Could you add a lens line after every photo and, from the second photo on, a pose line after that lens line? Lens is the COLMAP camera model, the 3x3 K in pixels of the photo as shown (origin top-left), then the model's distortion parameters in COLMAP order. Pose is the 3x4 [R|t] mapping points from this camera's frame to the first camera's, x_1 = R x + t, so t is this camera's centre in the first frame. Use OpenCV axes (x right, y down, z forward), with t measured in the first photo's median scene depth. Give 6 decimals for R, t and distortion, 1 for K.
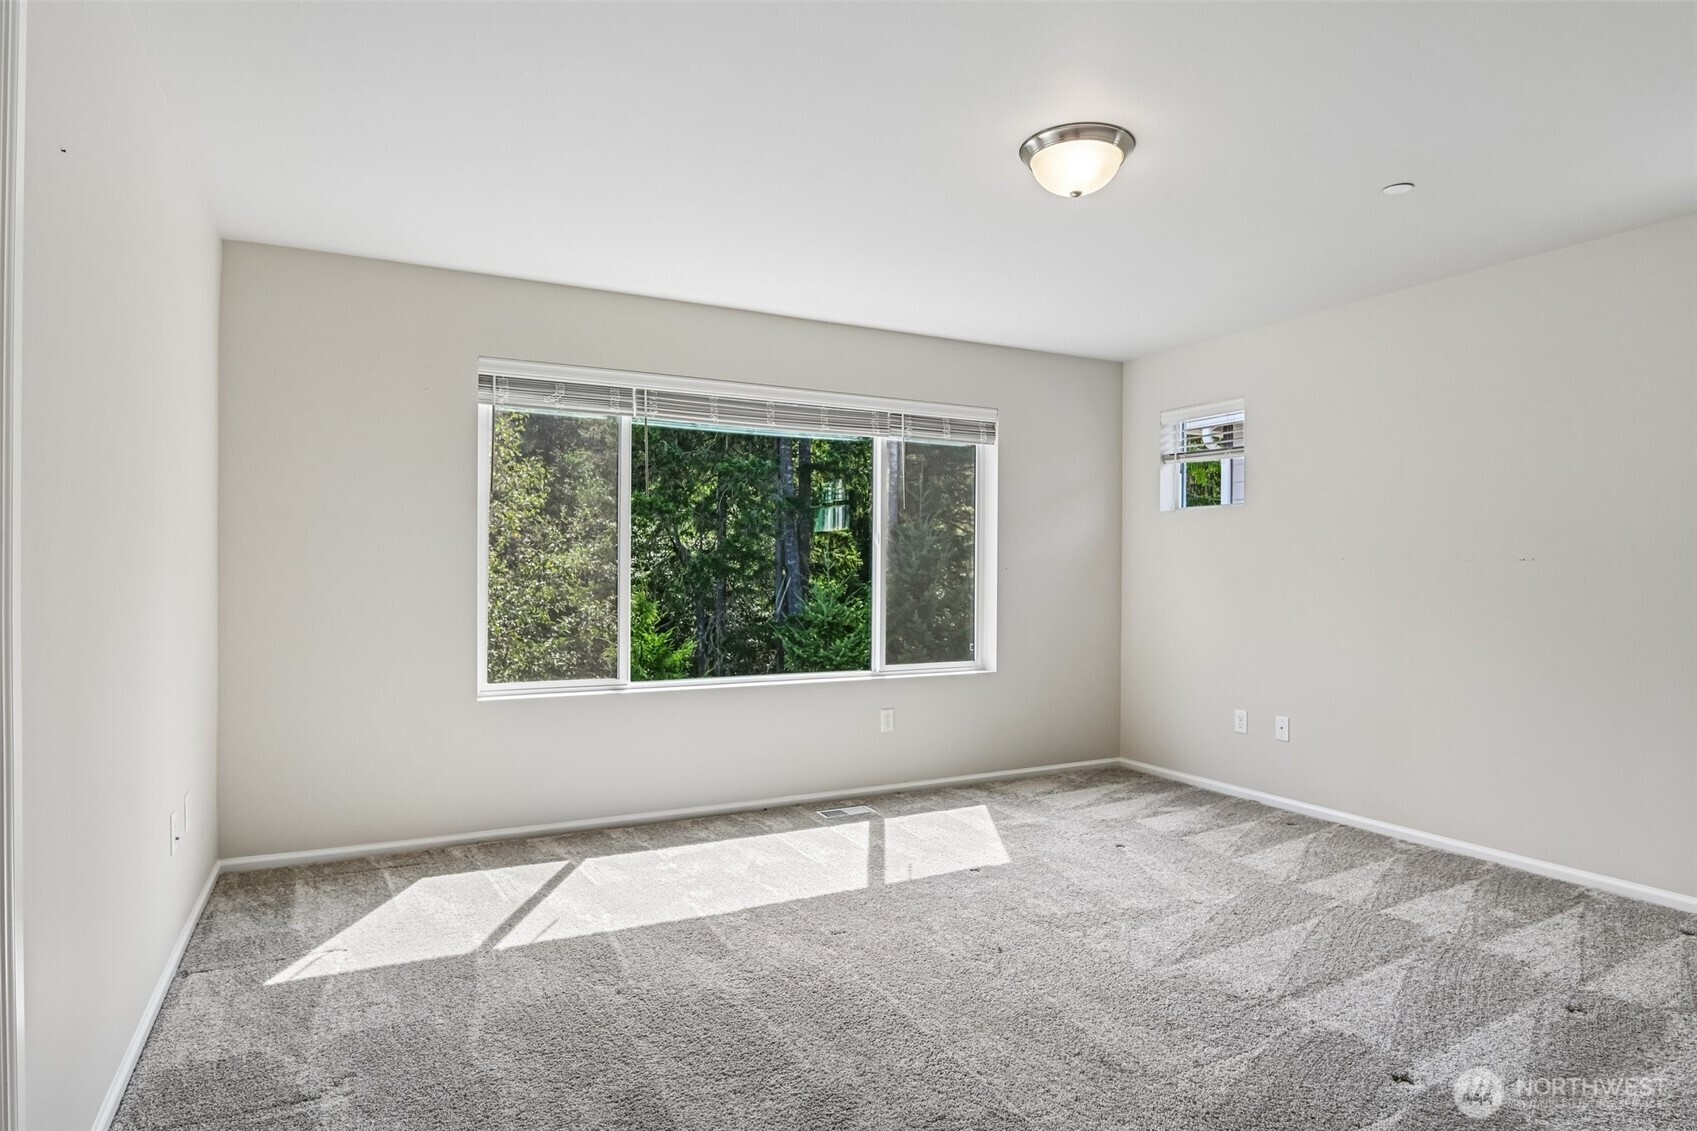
lens RADIAL K [[975.6, 0, 848.6], [0, 975.6, 566.4], [0, 0, 1]] dist [-0.014697, -0.003696]
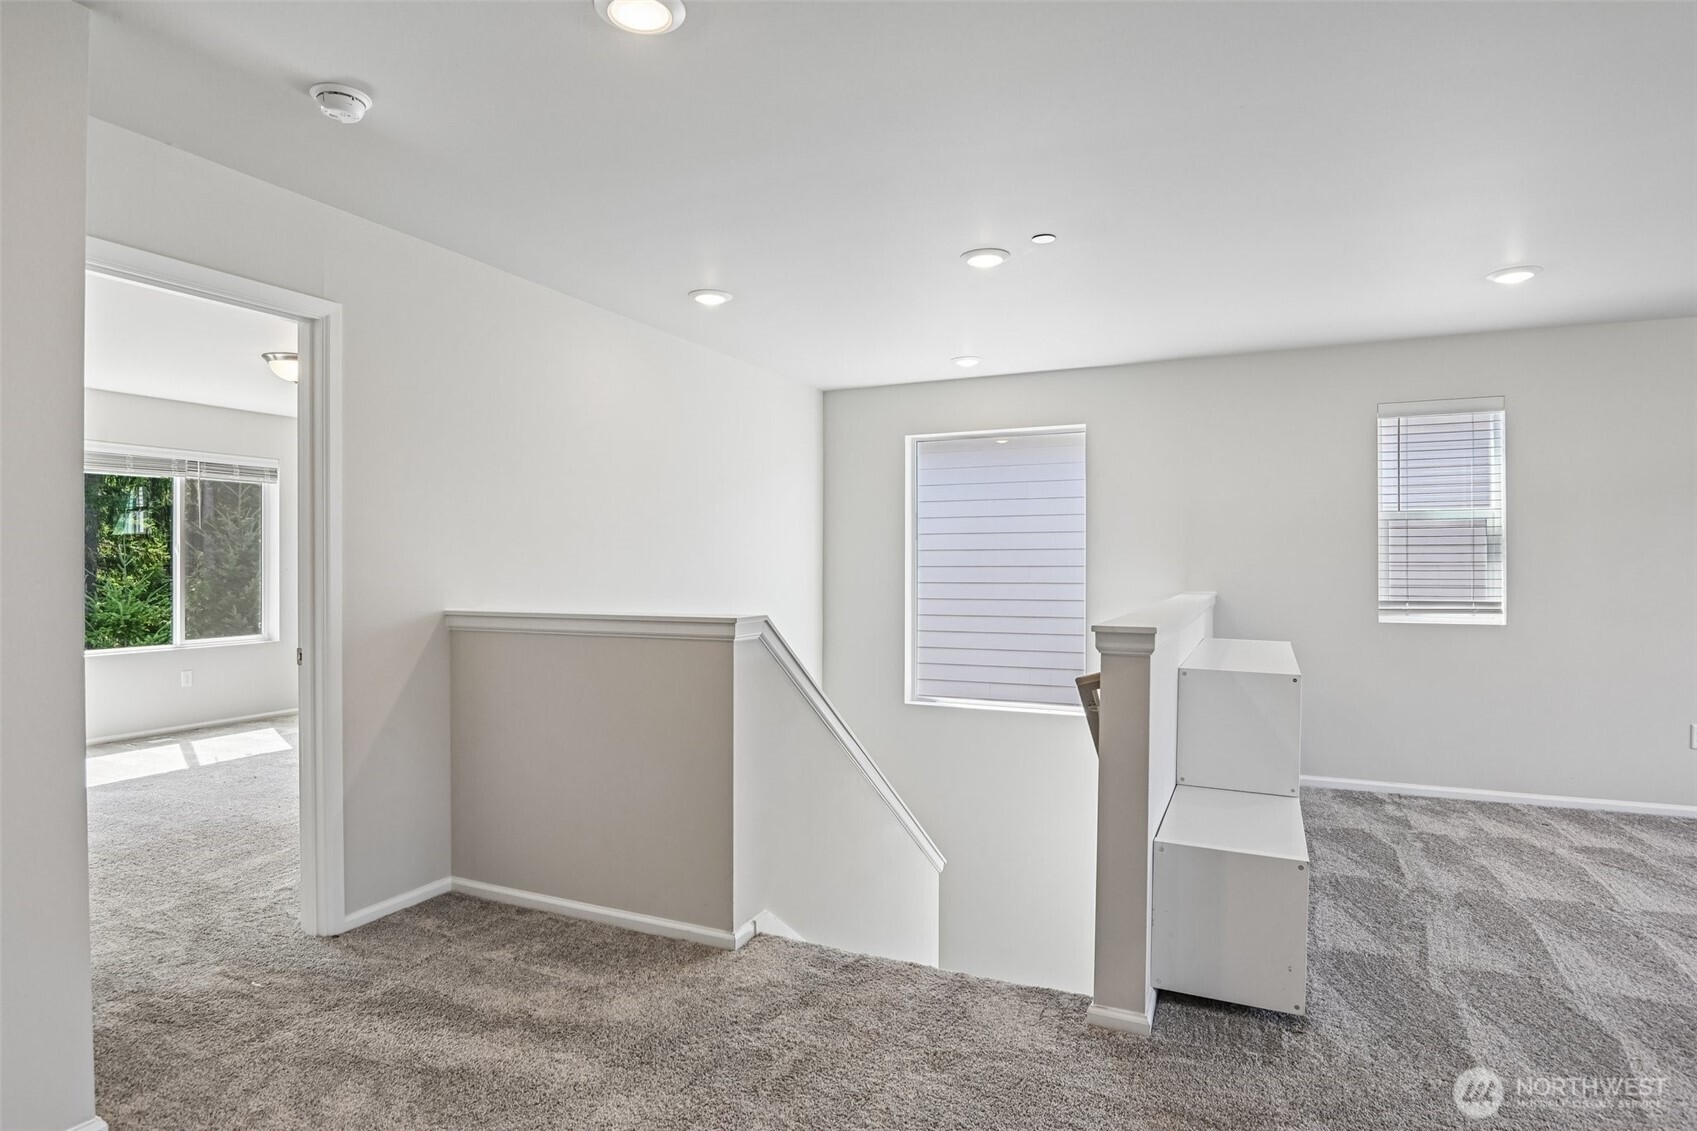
lens RADIAL K [[904.9, 0, 862.9], [0, 904.9, 560.7], [0, 0, 1]] dist [-0.016947, -0.006605]
pose [[0.781987, -0.002776, 0.623289, -0.000112], [0.001322, 0.999995, 0.002795, -0.012128], [-0.623294, -0.001362, 0.781987, -0.553452]]
